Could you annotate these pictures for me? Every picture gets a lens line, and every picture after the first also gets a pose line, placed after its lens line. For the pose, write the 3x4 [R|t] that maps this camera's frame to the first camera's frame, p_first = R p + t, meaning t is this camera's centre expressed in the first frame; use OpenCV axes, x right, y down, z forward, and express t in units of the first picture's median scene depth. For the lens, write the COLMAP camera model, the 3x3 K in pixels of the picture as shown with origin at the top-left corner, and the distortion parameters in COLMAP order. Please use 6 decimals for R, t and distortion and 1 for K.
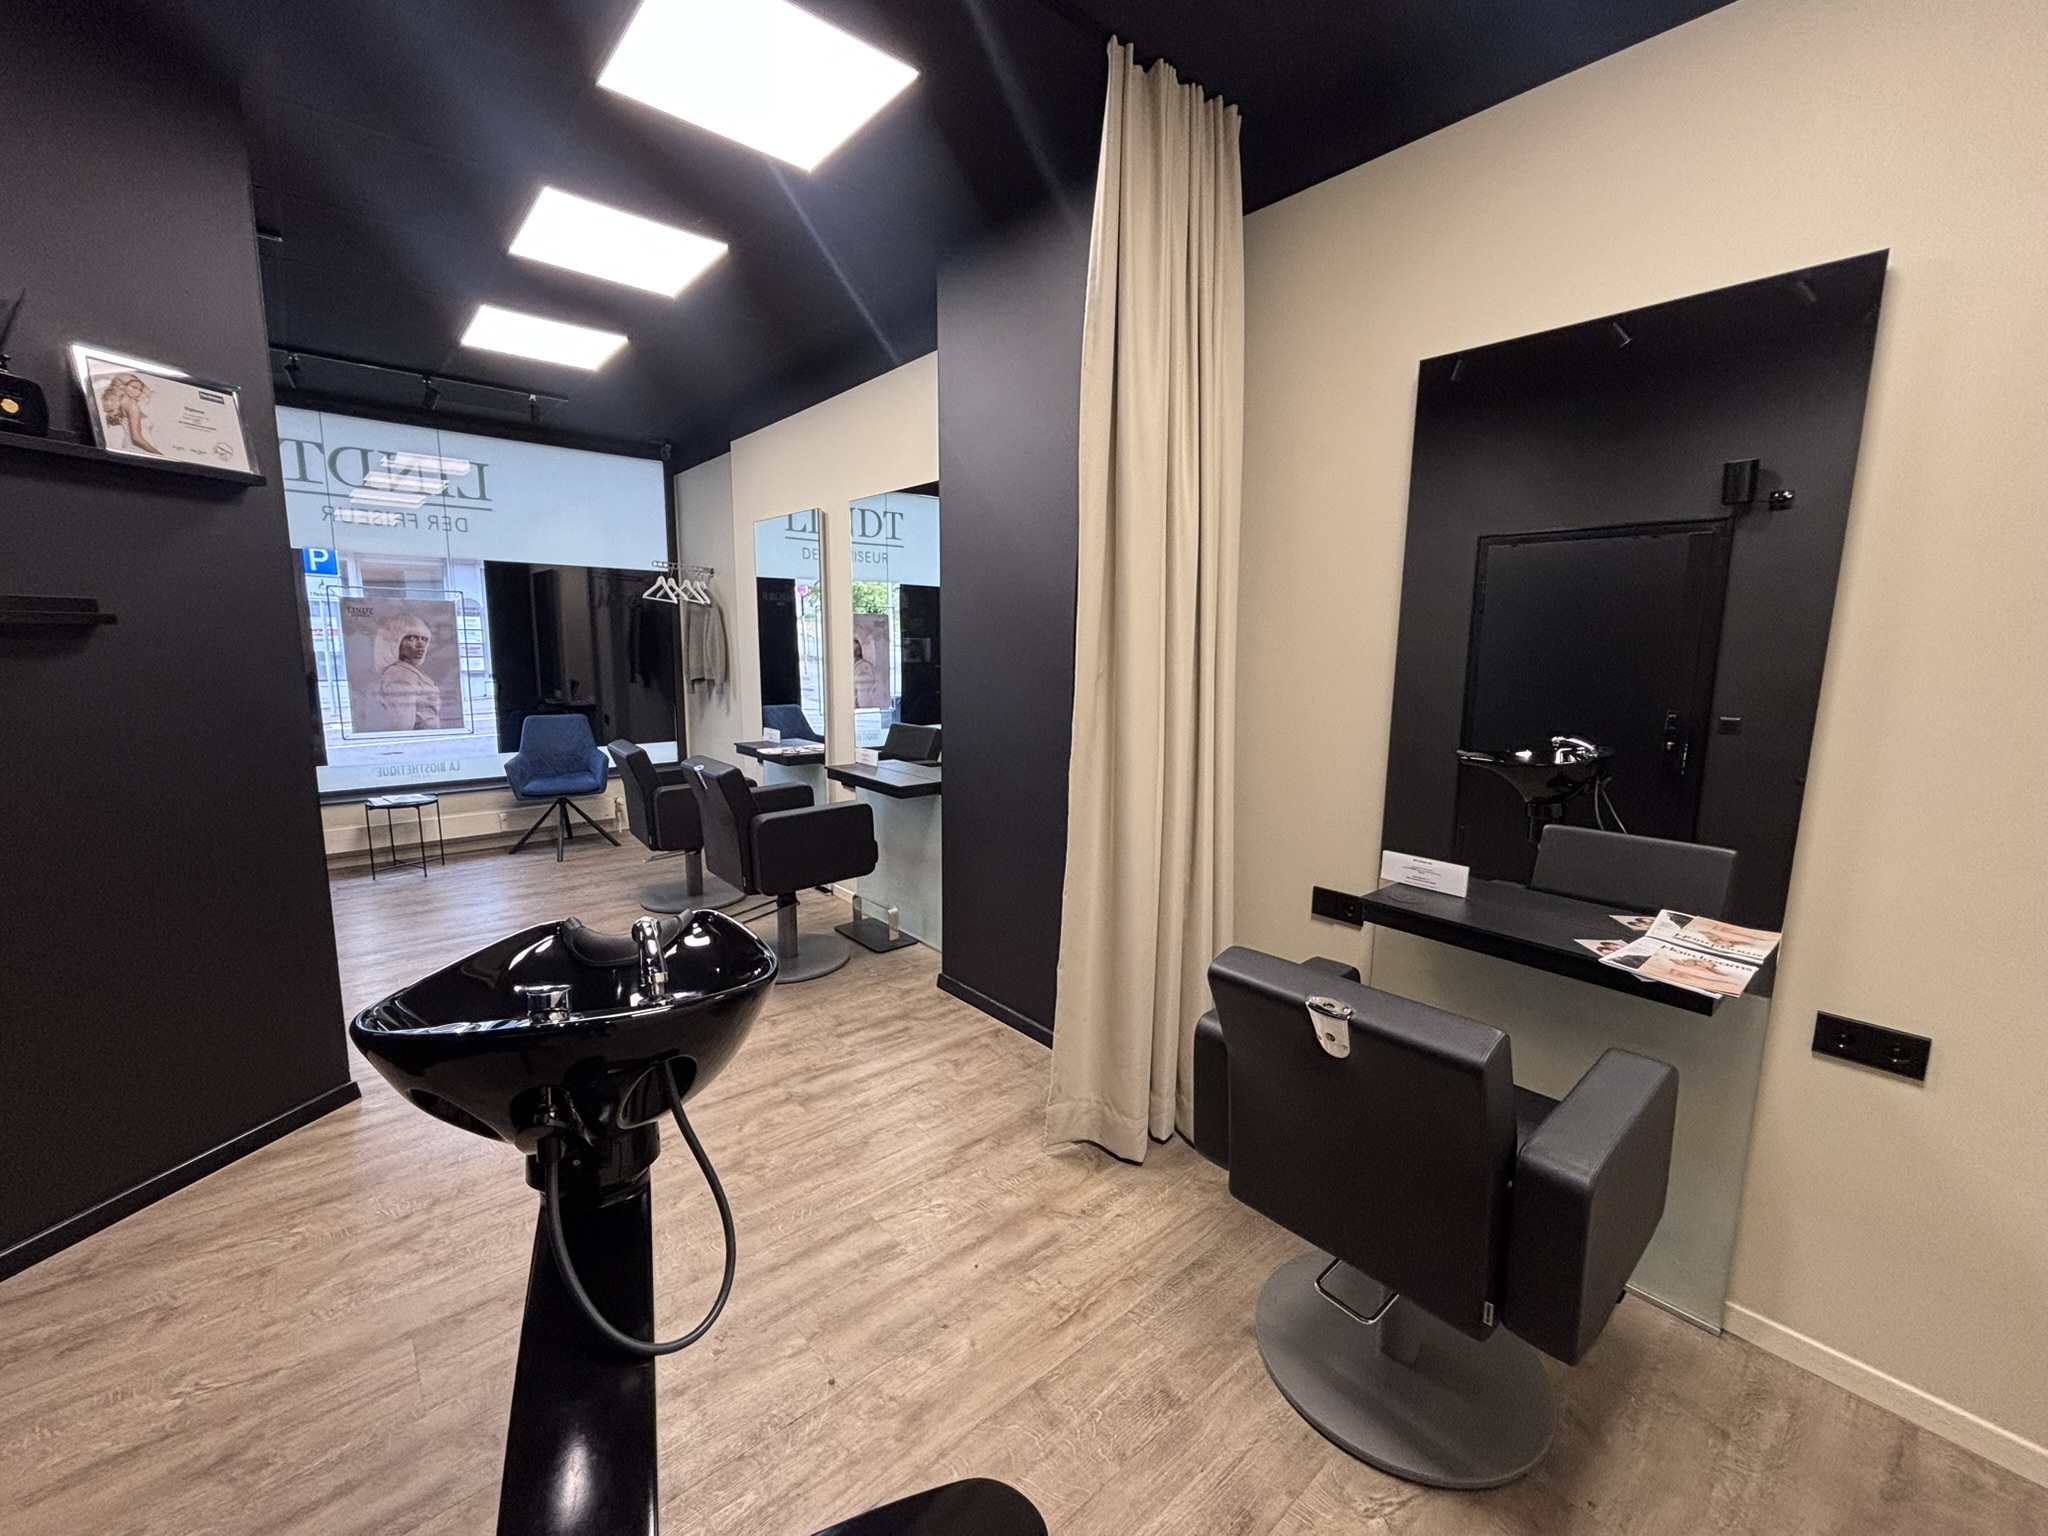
lens RADIAL K [[832.1, 0, 1020.4], [0, 832.1, 764.8], [0, 0, 1]] dist [0.003041, 0.000387]
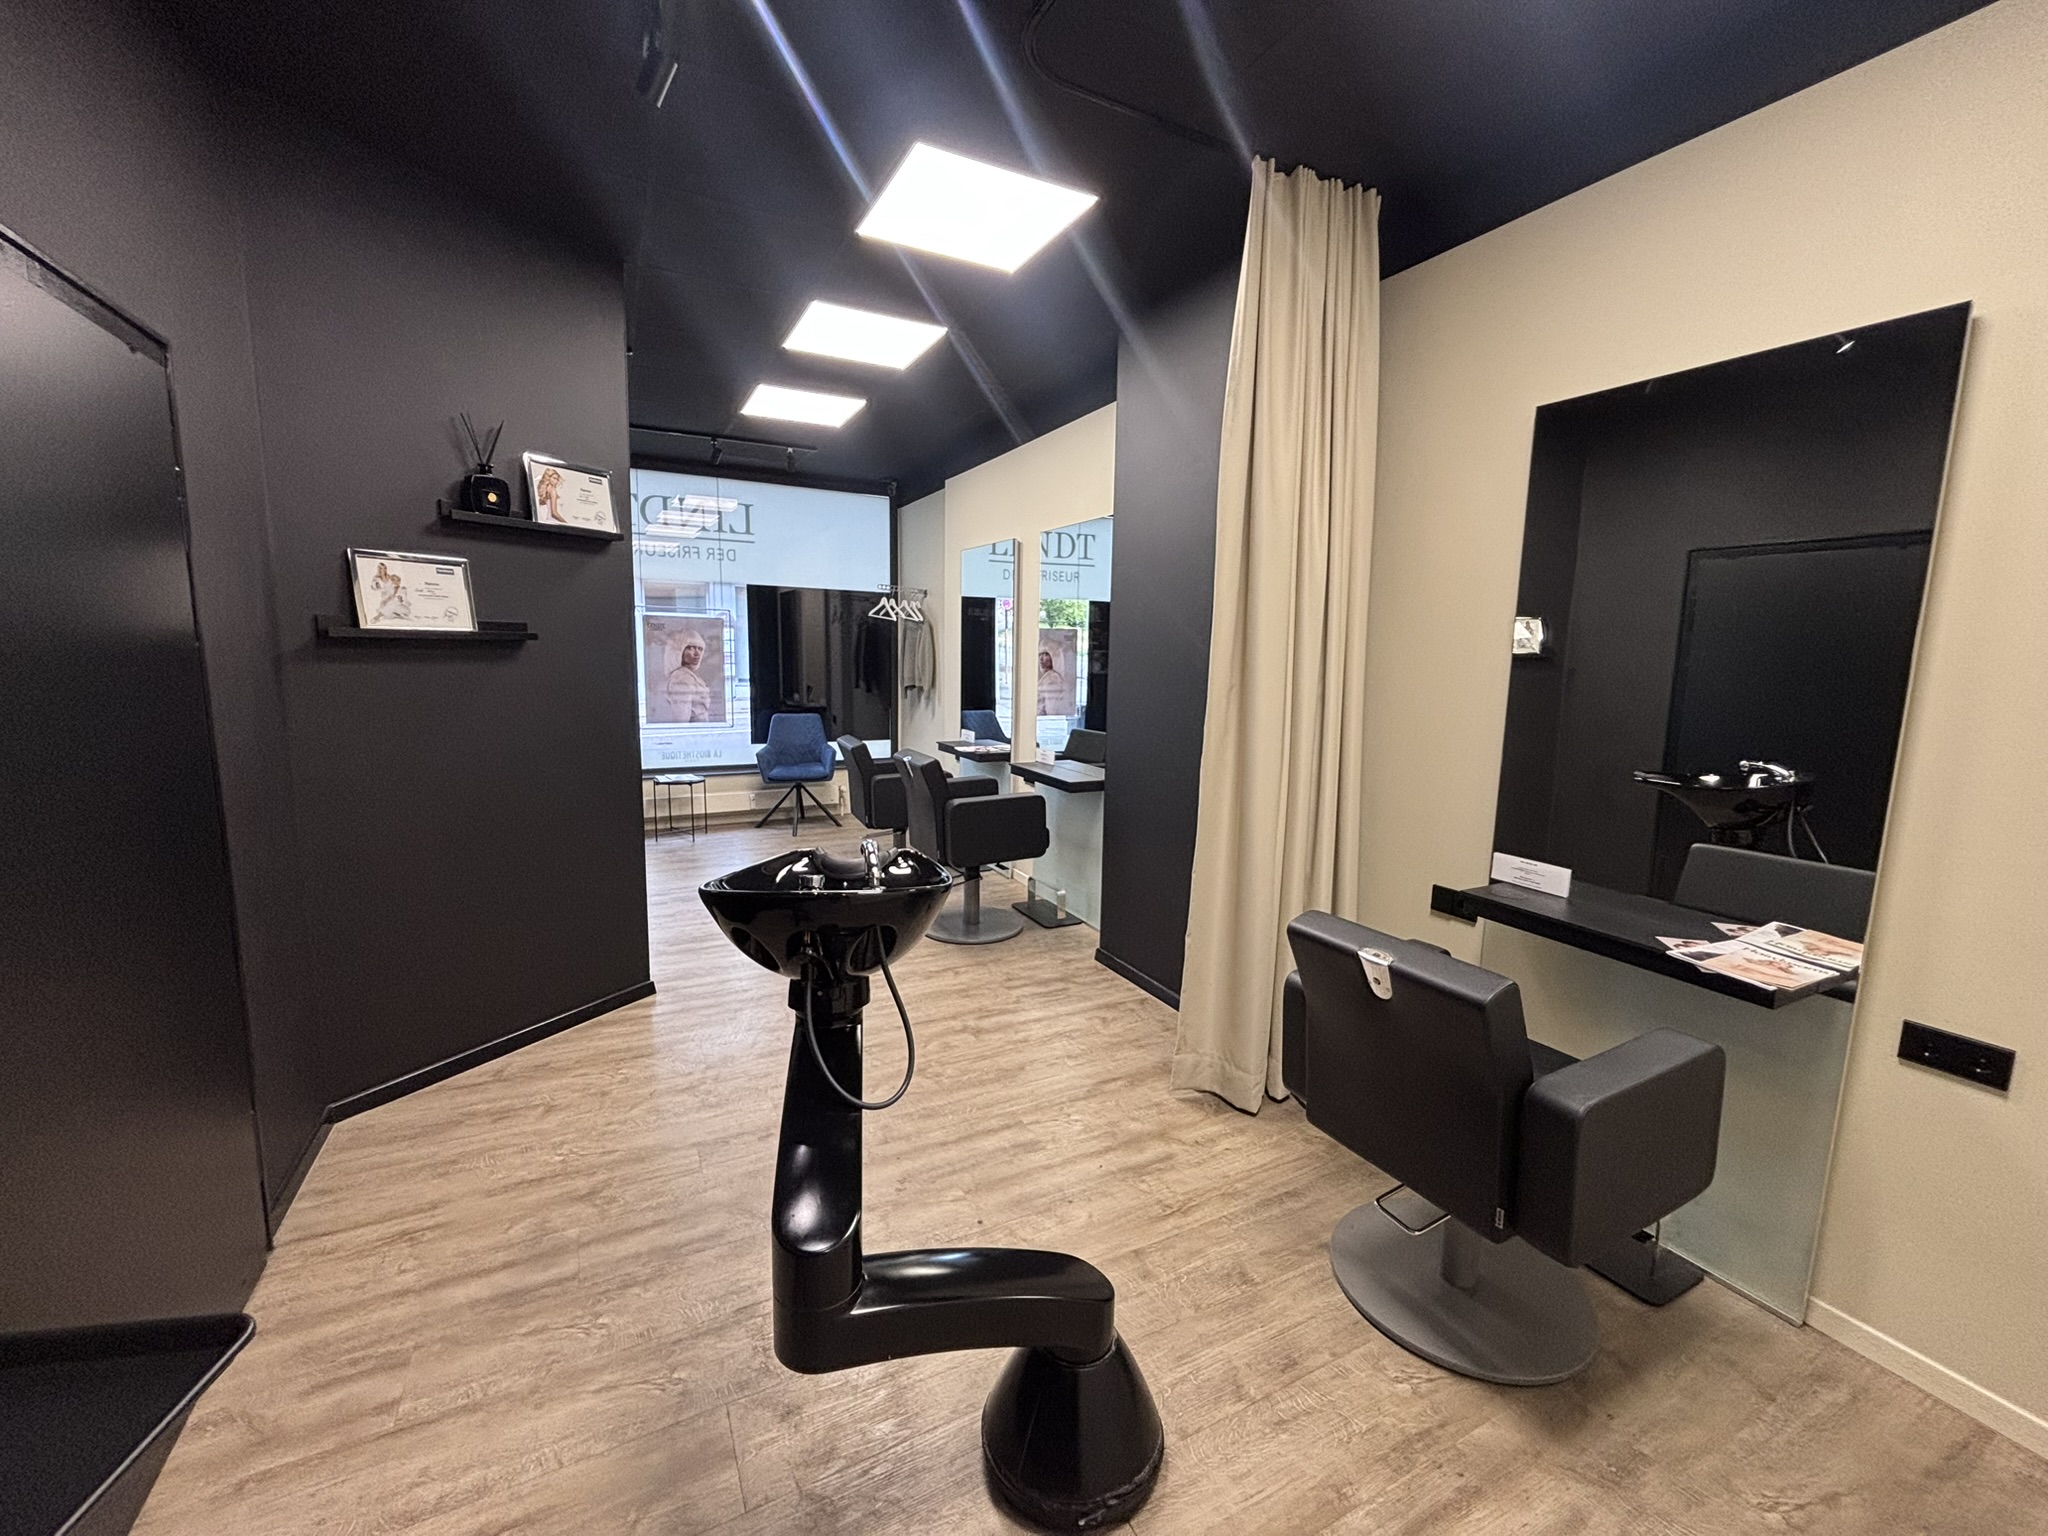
lens RADIAL K [[832.1, 0, 1020.4], [0, 832.1, 764.8], [0, 0, 1]] dist [0.003041, 0.000387]
pose [[0.971787, 0.039626, -0.232506, 0.072446], [-0.042850, 0.999042, -0.008831, 0.021930], [0.231933, 0.018544, 0.972555, -0.176487]]
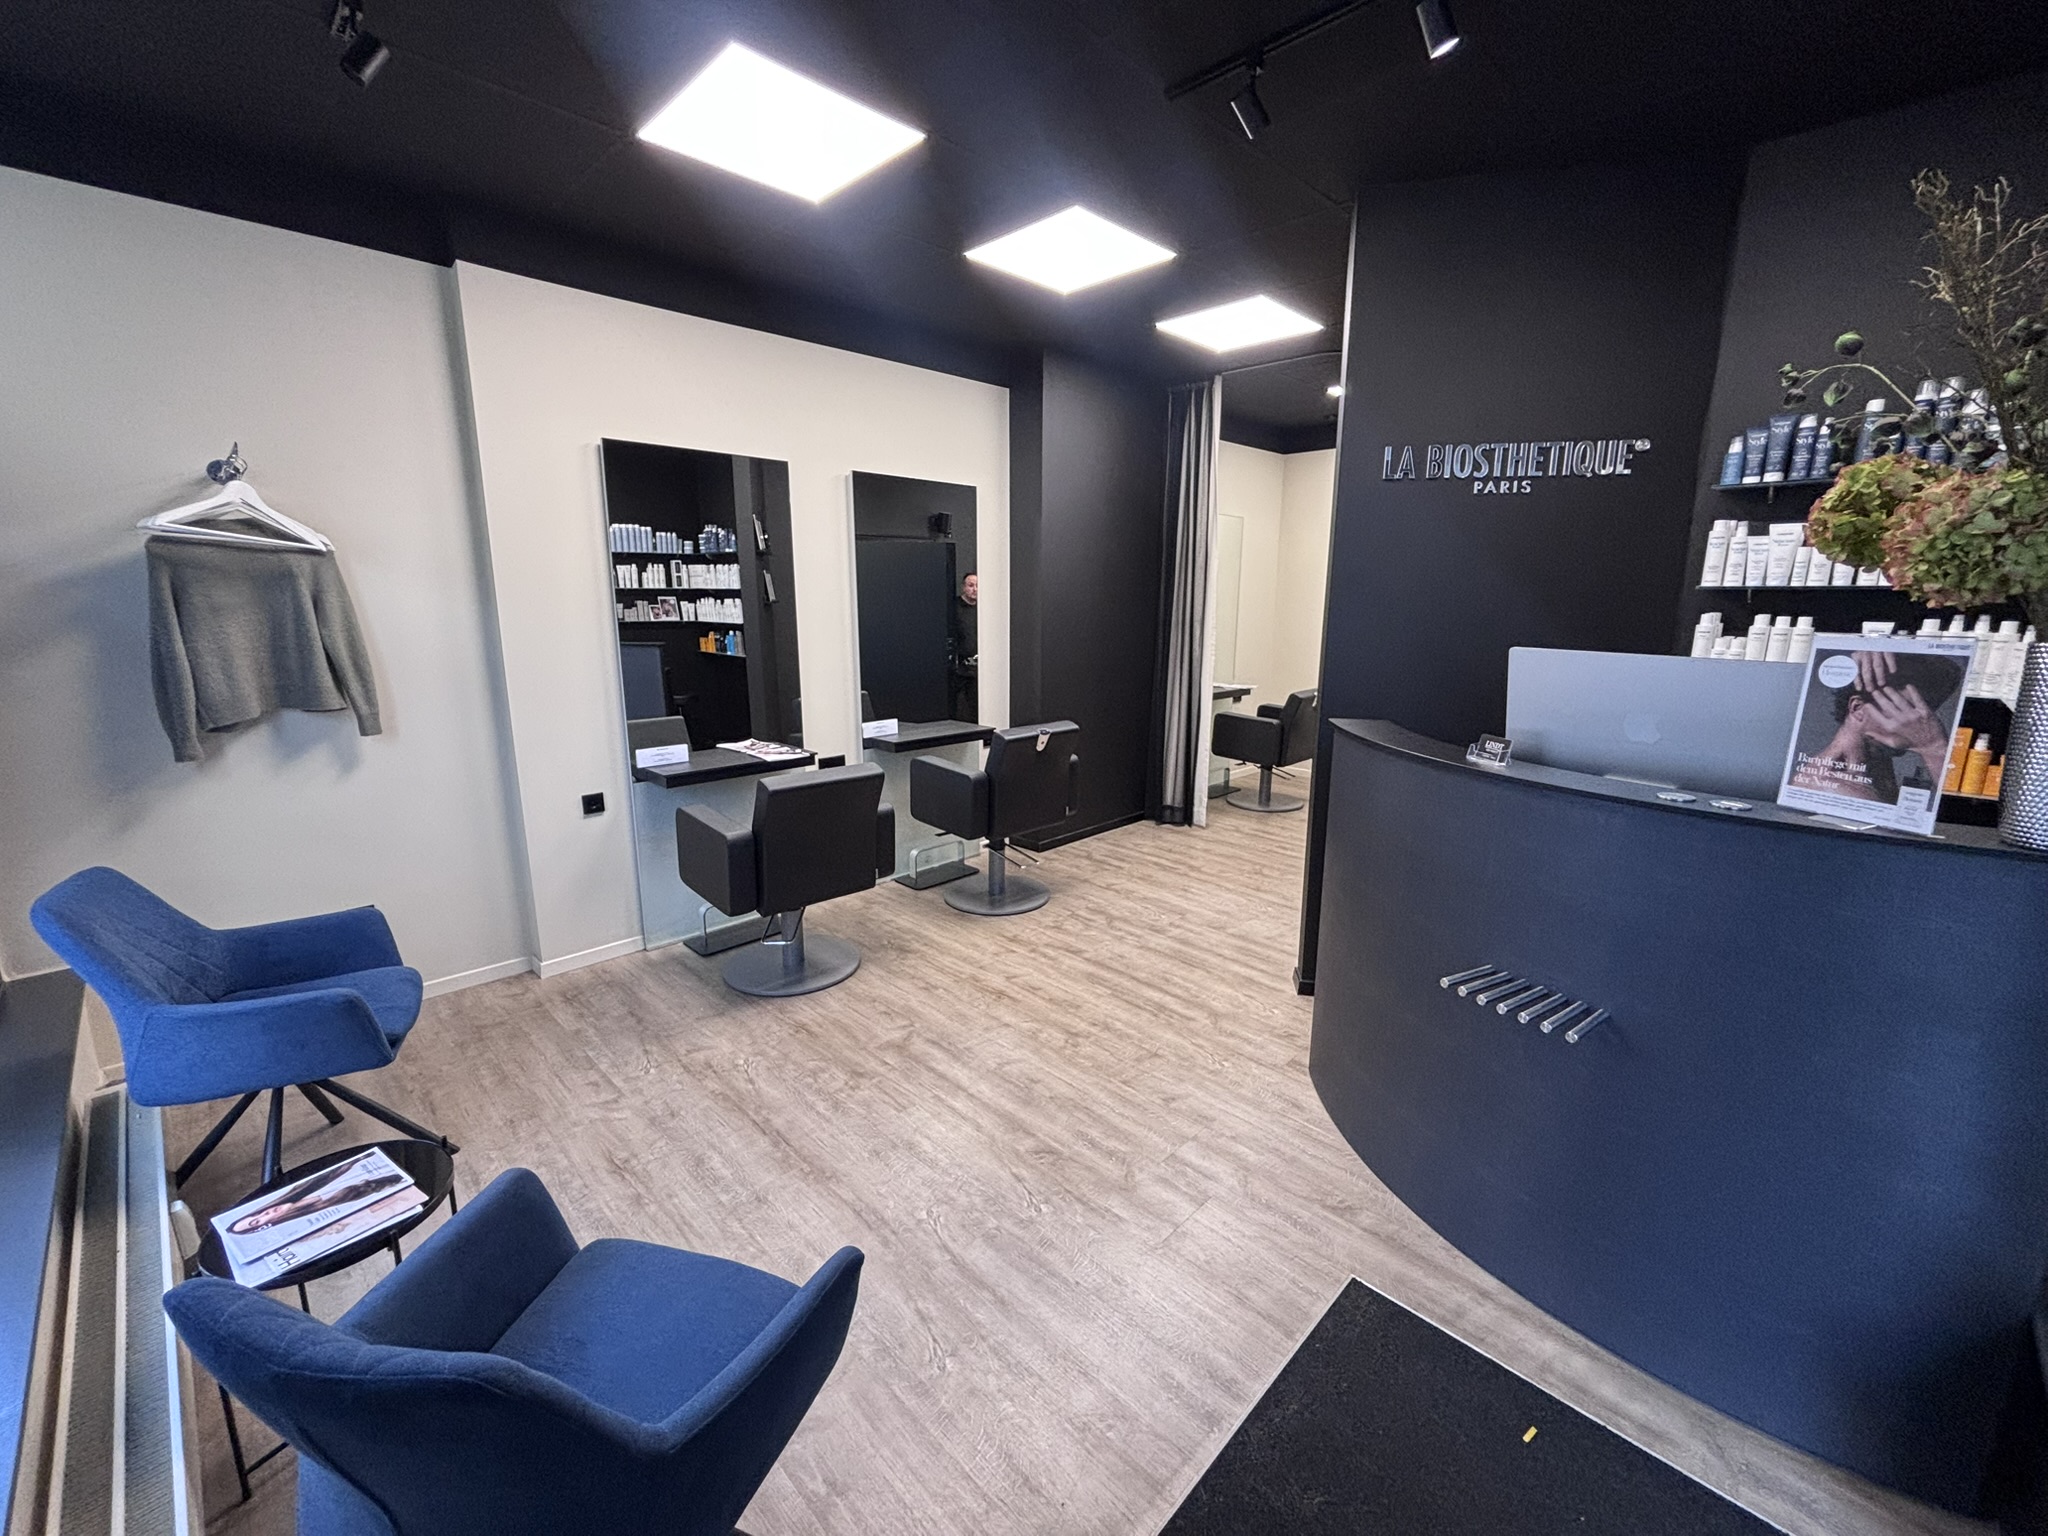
lens RADIAL K [[832.1, 0, 1020.4], [0, 832.1, 764.8], [0, 0, 1]] dist [0.003041, 0.000387]
pose [[-0.074963, -0.206965, 0.975472, -2.022574], [0.151437, 0.964516, 0.216278, -0.271475], [-0.985620, 0.163936, -0.040960, 1.466575]]
